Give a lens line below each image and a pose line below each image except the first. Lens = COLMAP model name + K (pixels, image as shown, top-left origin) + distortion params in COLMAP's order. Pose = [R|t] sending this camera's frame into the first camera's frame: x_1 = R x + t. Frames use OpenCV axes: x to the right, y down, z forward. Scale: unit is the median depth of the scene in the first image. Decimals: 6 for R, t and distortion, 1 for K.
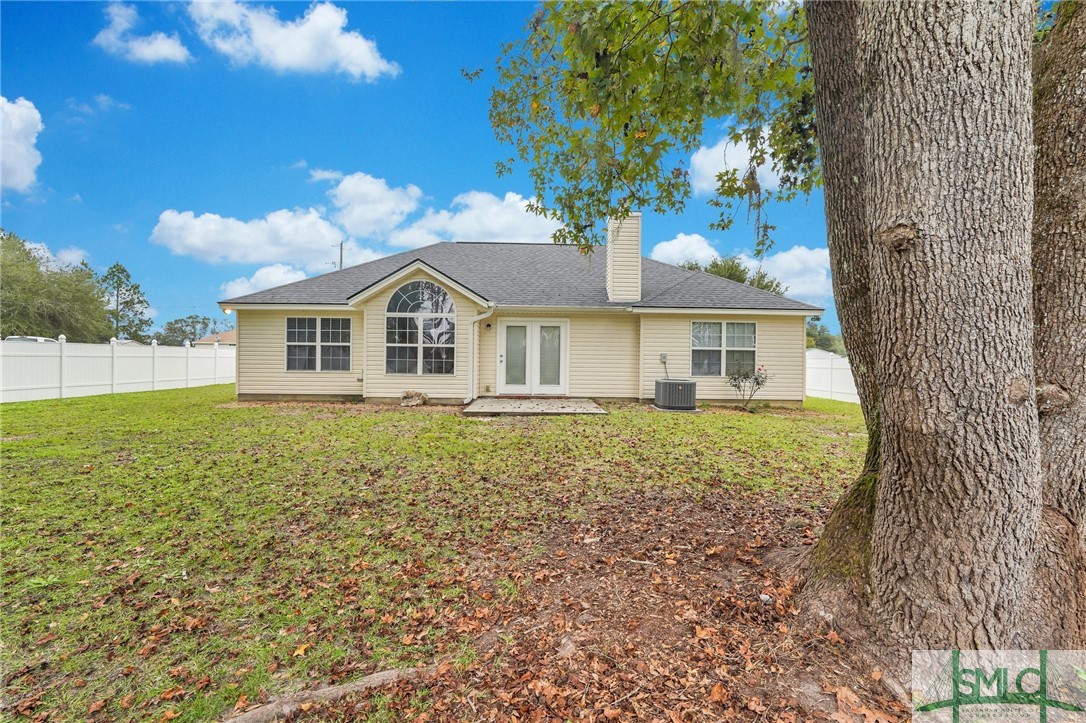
lens RADIAL K [[494.1, 0, 543.9], [0, 494.1, 361.2], [0, 0, 1]] dist [-0.004062, 0.001142]
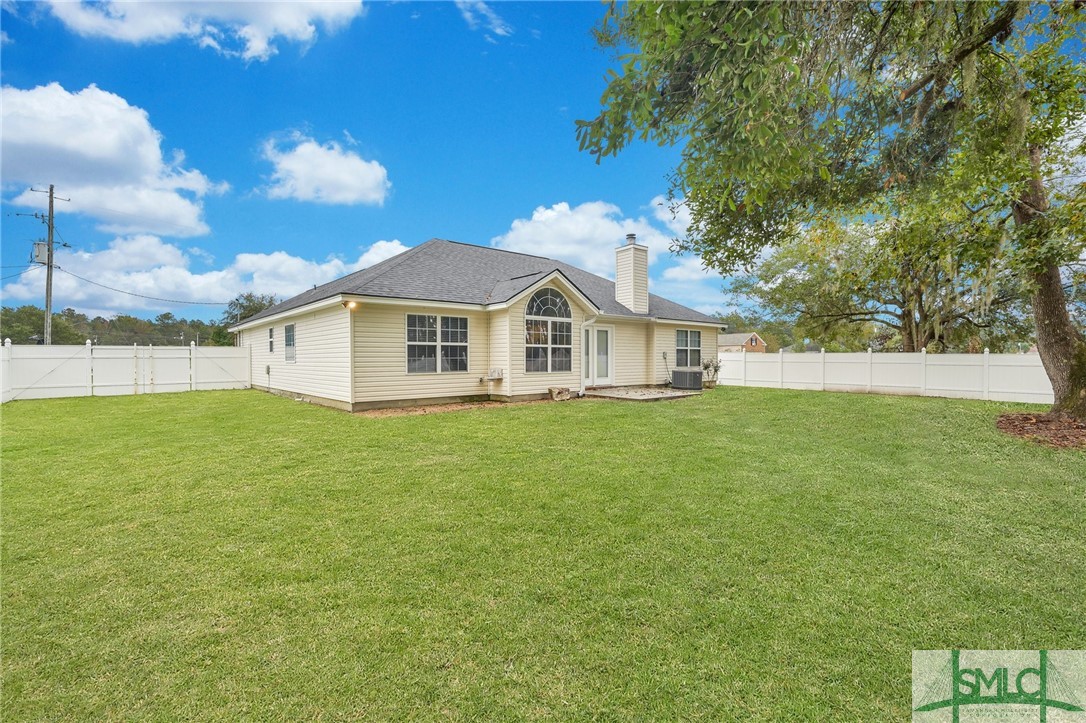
lens RADIAL K [[494.1, 0, 547.5], [0, 494.1, 355.8], [0, 0, 1]] dist [-0.004062, 0.001142]
pose [[0.746806, -0.013246, 0.664910, -0.927707], [0.007537, 0.999906, 0.011454, -0.021173], [-0.665000, -0.003542, 0.746835, 0.160081]]
